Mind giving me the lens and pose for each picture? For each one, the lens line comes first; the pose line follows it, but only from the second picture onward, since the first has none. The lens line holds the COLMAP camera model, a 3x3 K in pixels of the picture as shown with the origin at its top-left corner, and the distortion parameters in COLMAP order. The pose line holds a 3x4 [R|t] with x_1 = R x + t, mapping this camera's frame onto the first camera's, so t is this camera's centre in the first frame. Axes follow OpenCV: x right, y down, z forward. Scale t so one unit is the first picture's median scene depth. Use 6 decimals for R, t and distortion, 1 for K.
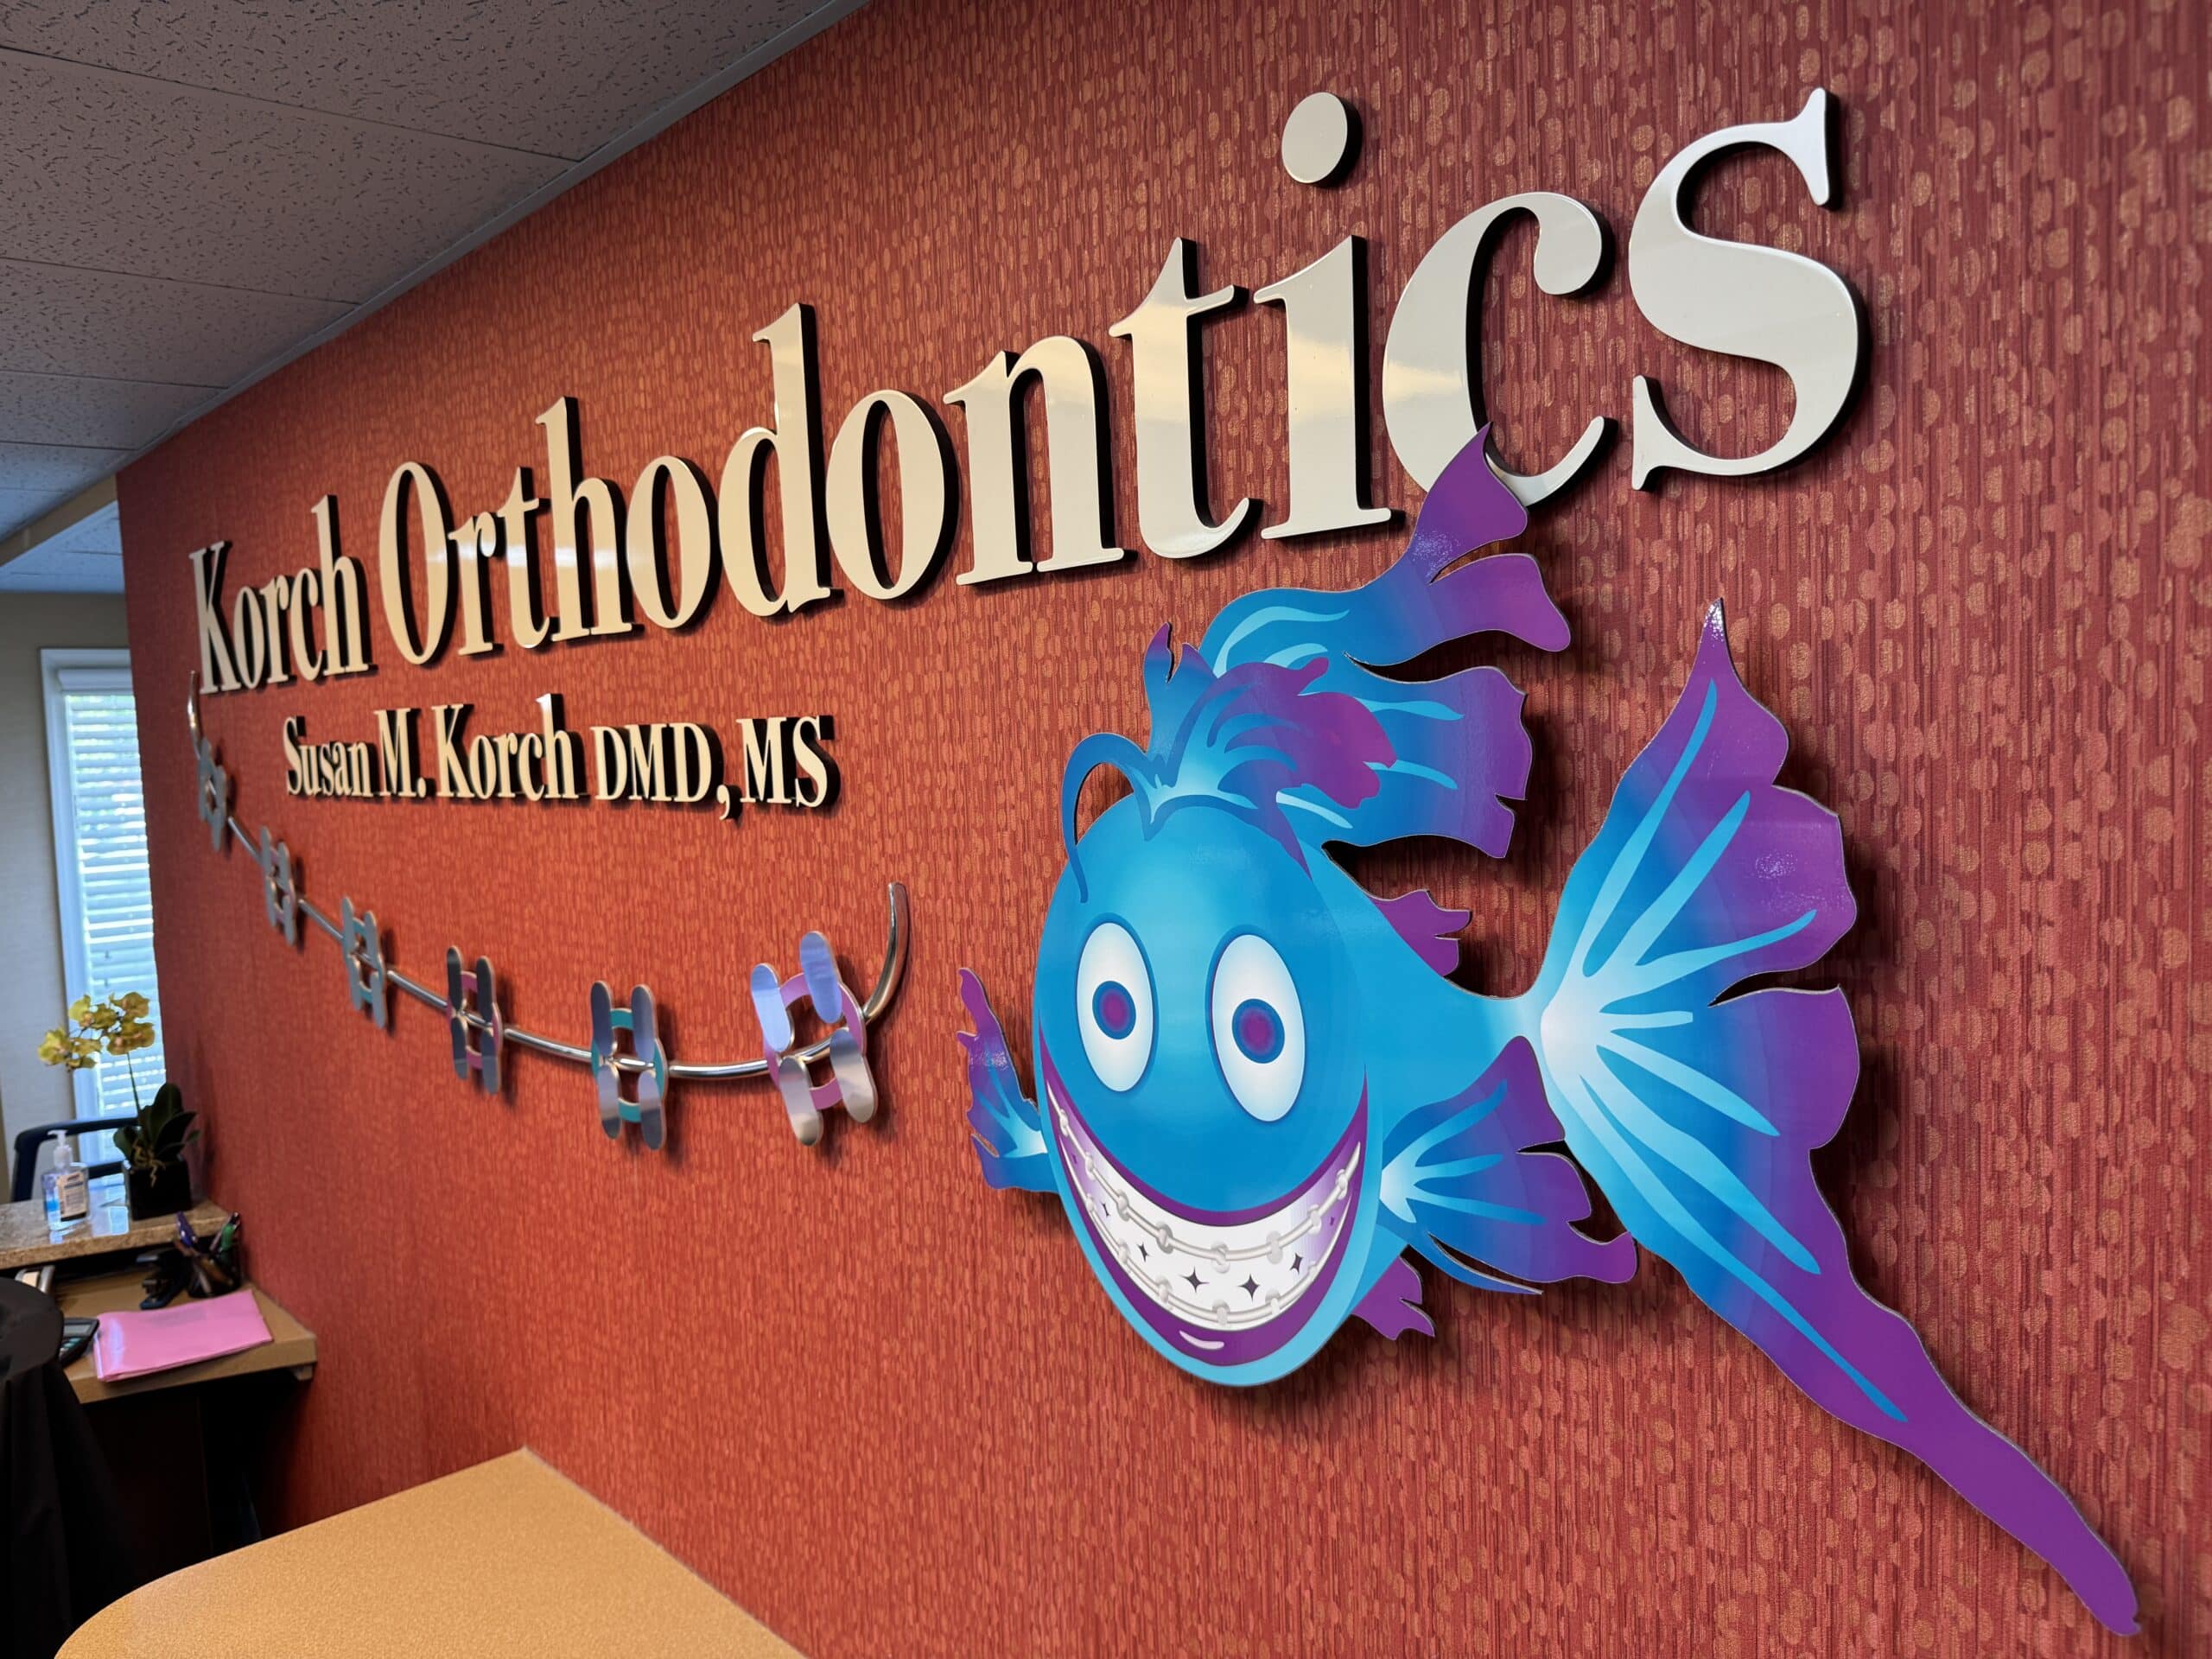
lens RADIAL K [[1581.7, 0, 1095.1], [0, 1581.7, 830.2], [0, 0, 1]] dist [0.046166, -0.078583]
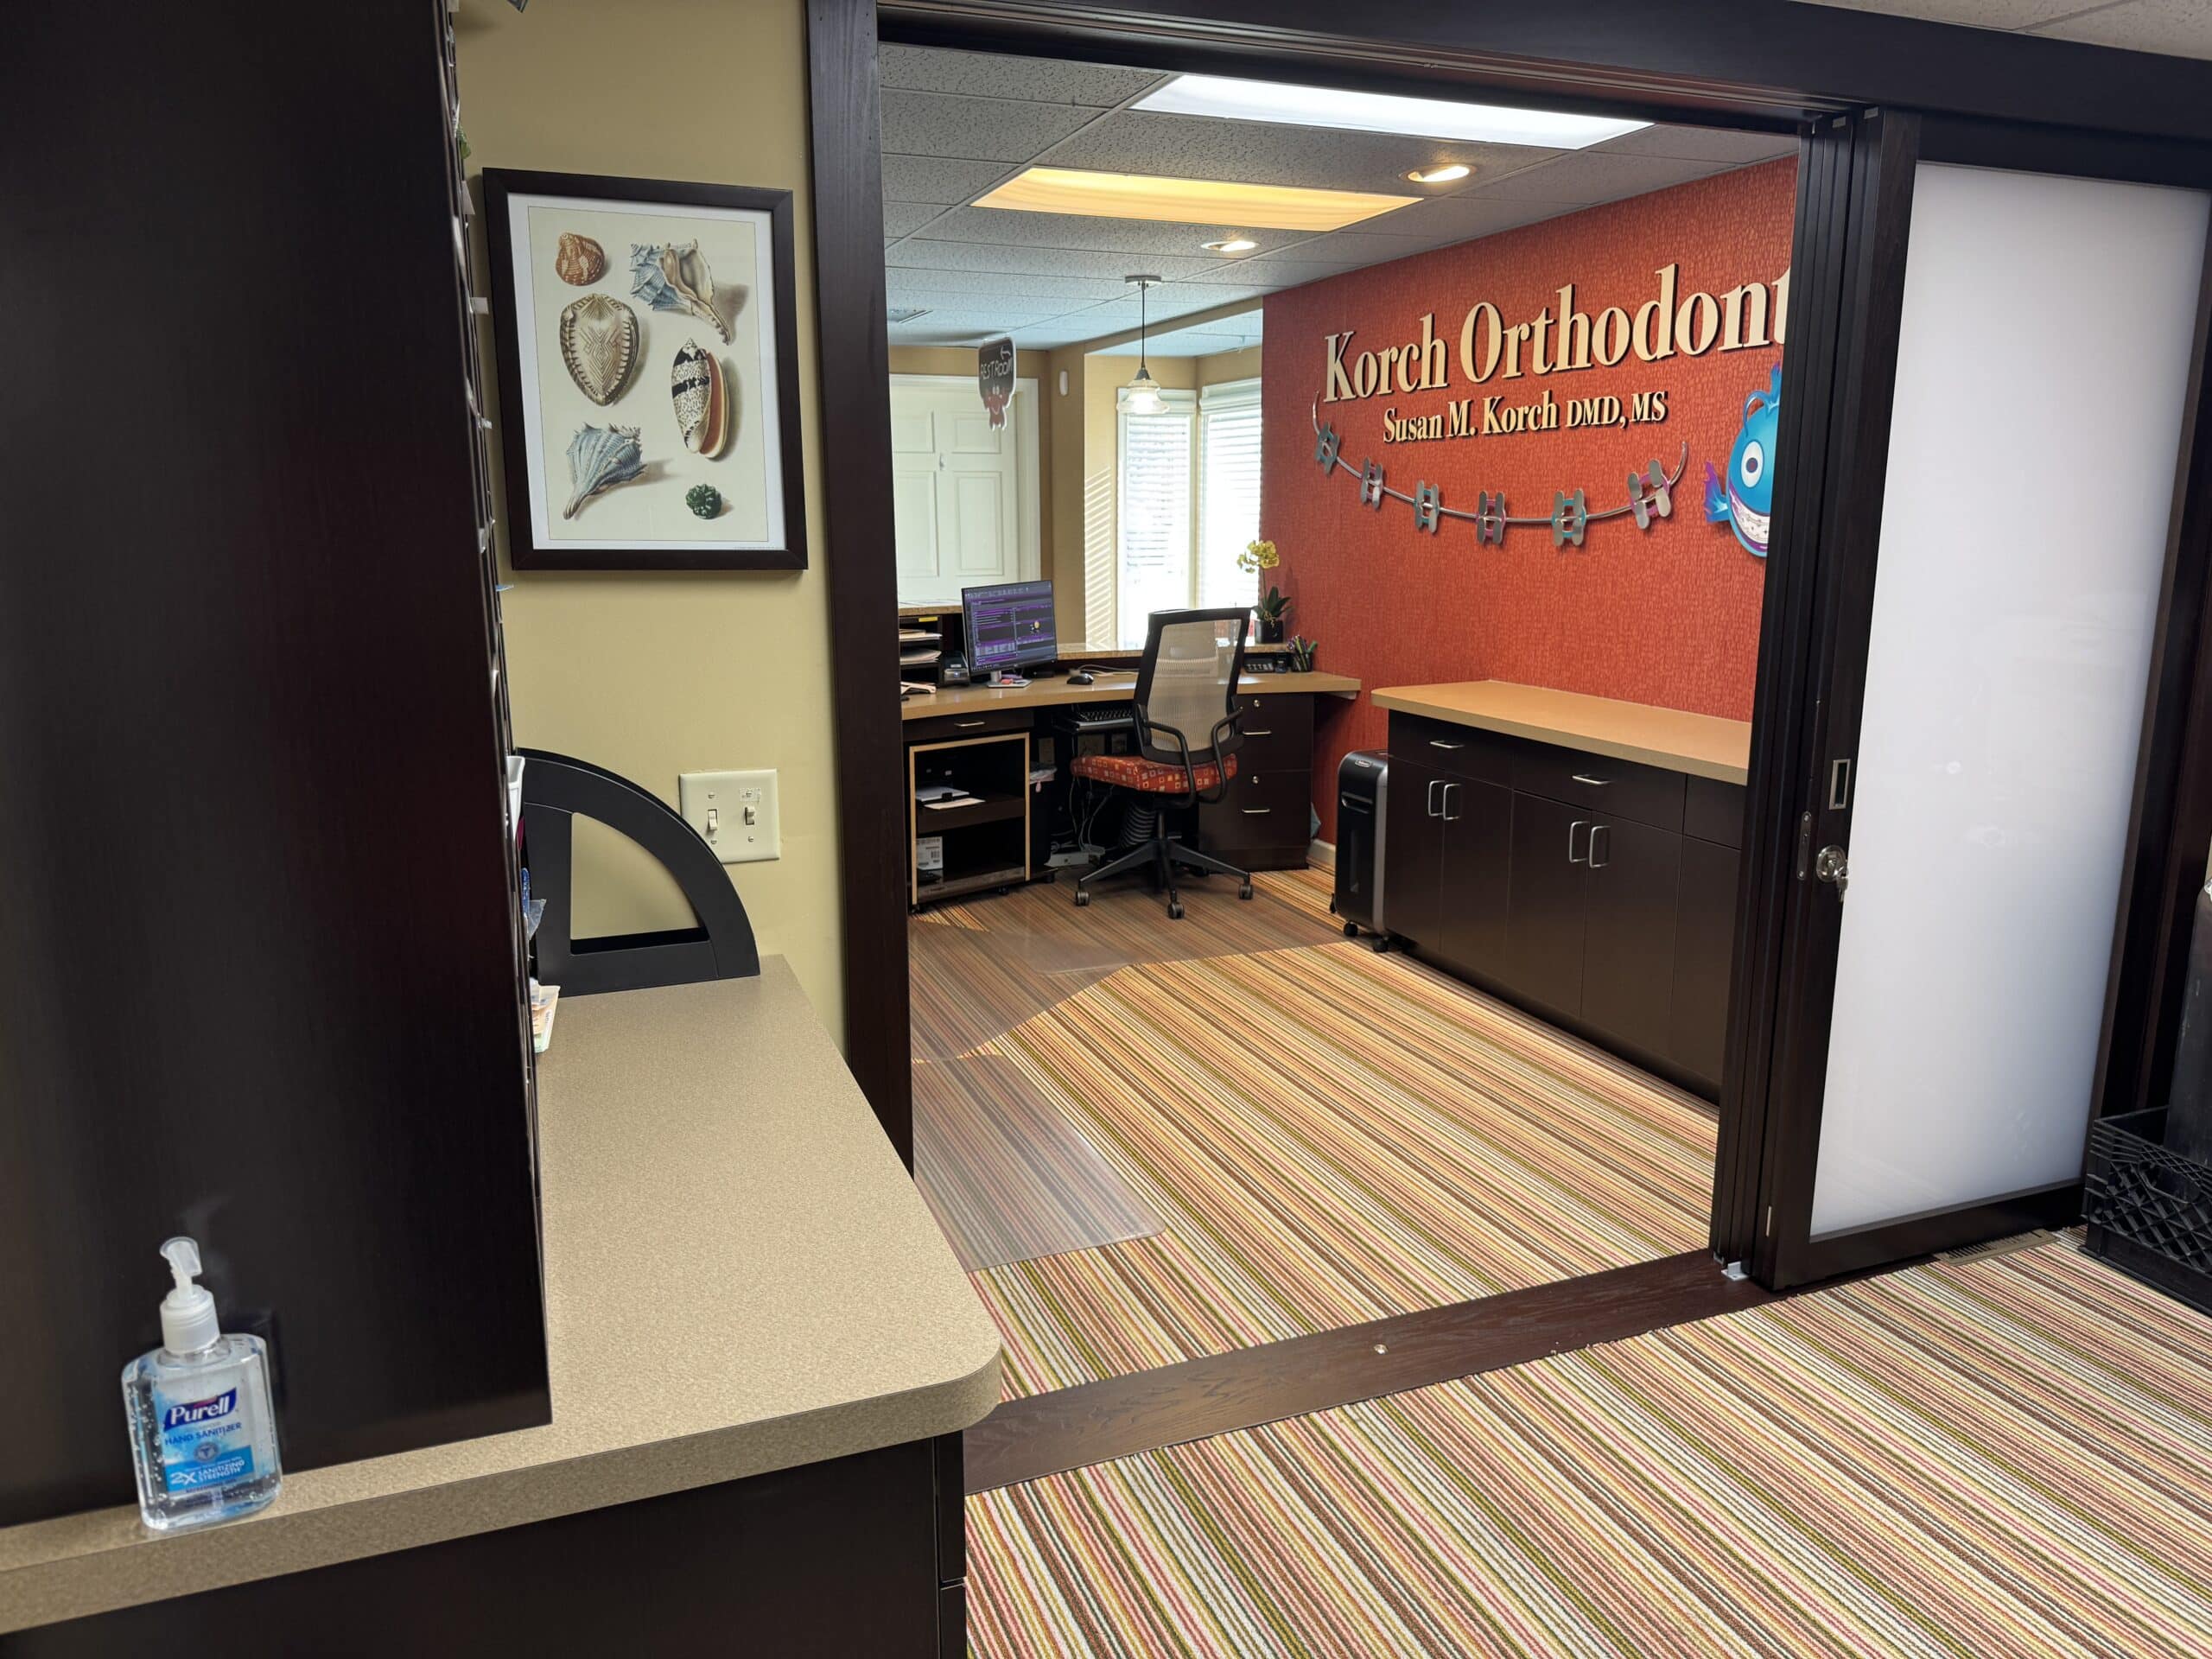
lens RADIAL K [[1581.7, 0, 1116.0], [0, 1581.7, 812.7], [0, 0, 1]] dist [0.046166, -0.078583]
pose [[0.934031, 0.106807, -0.340849, -0.017384], [-0.063481, 0.988693, 0.135855, 0.401975], [0.351506, -0.105255, 0.930250, -2.476031]]
